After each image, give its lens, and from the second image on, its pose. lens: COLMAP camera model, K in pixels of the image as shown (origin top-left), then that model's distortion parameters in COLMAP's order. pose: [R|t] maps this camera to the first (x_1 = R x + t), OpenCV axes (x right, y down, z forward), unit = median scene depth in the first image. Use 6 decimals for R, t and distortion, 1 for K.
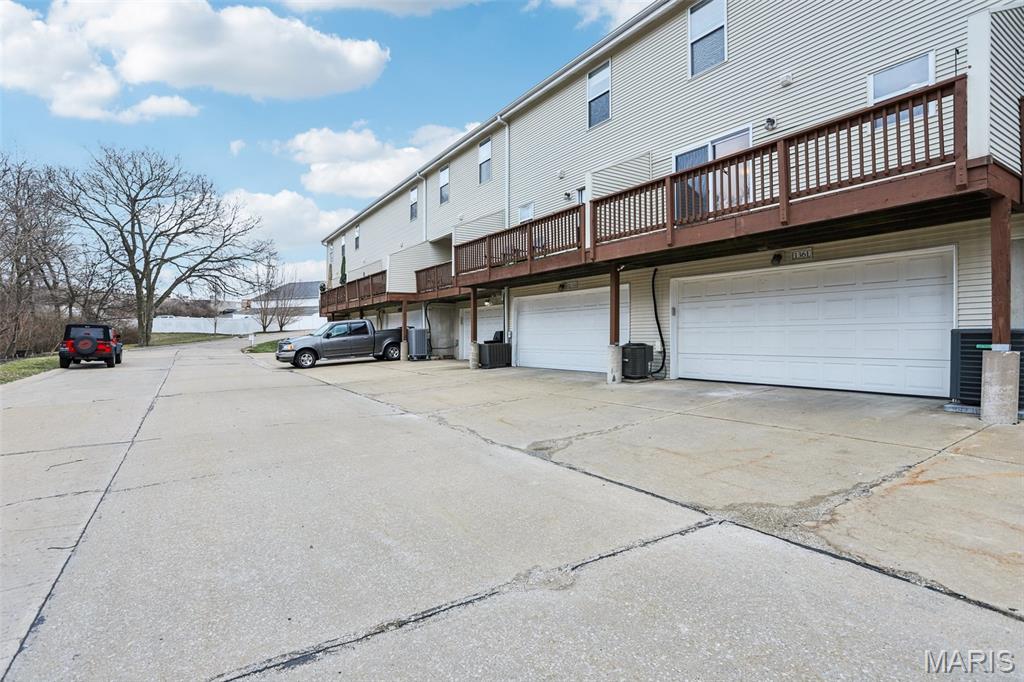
lens RADIAL K [[507.8, 0, 512.0], [0, 507.8, 341.0], [0, 0, 1]] dist [-0.096717, 0.049750]
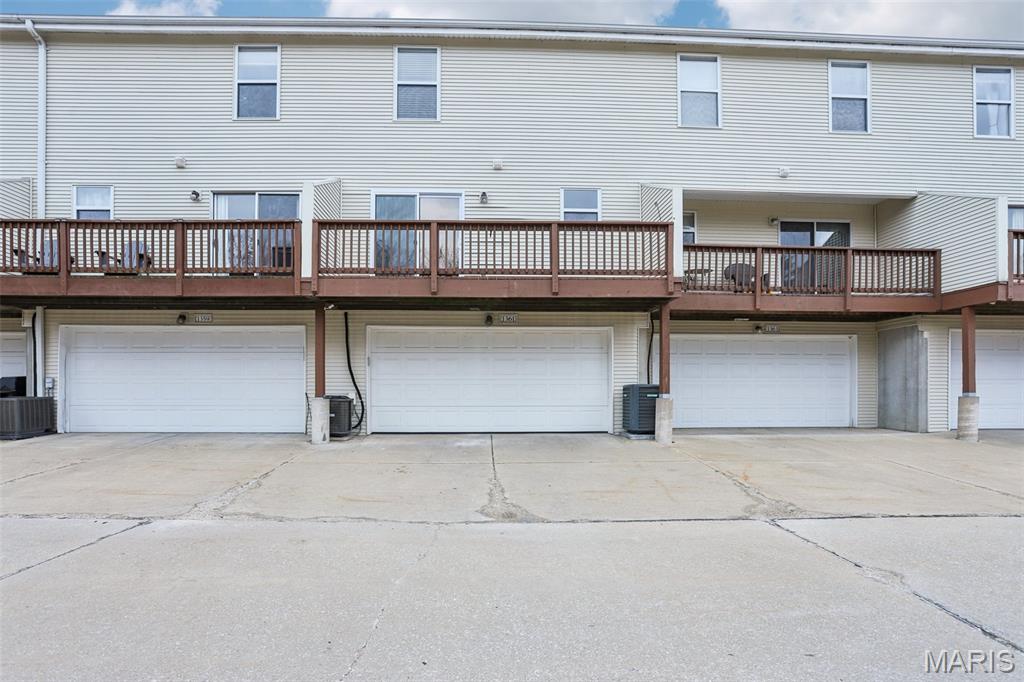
lens RADIAL K [[518.8, 0, 511.8], [0, 518.8, 399.0], [0, 0, 1]] dist [-0.046779, 0.014629]
pose [[0.515263, -0.005979, 0.857011, -0.396823], [0.001500, 0.999980, 0.006075, 0.006553], [-0.857031, -0.001845, 0.515262, 0.303279]]
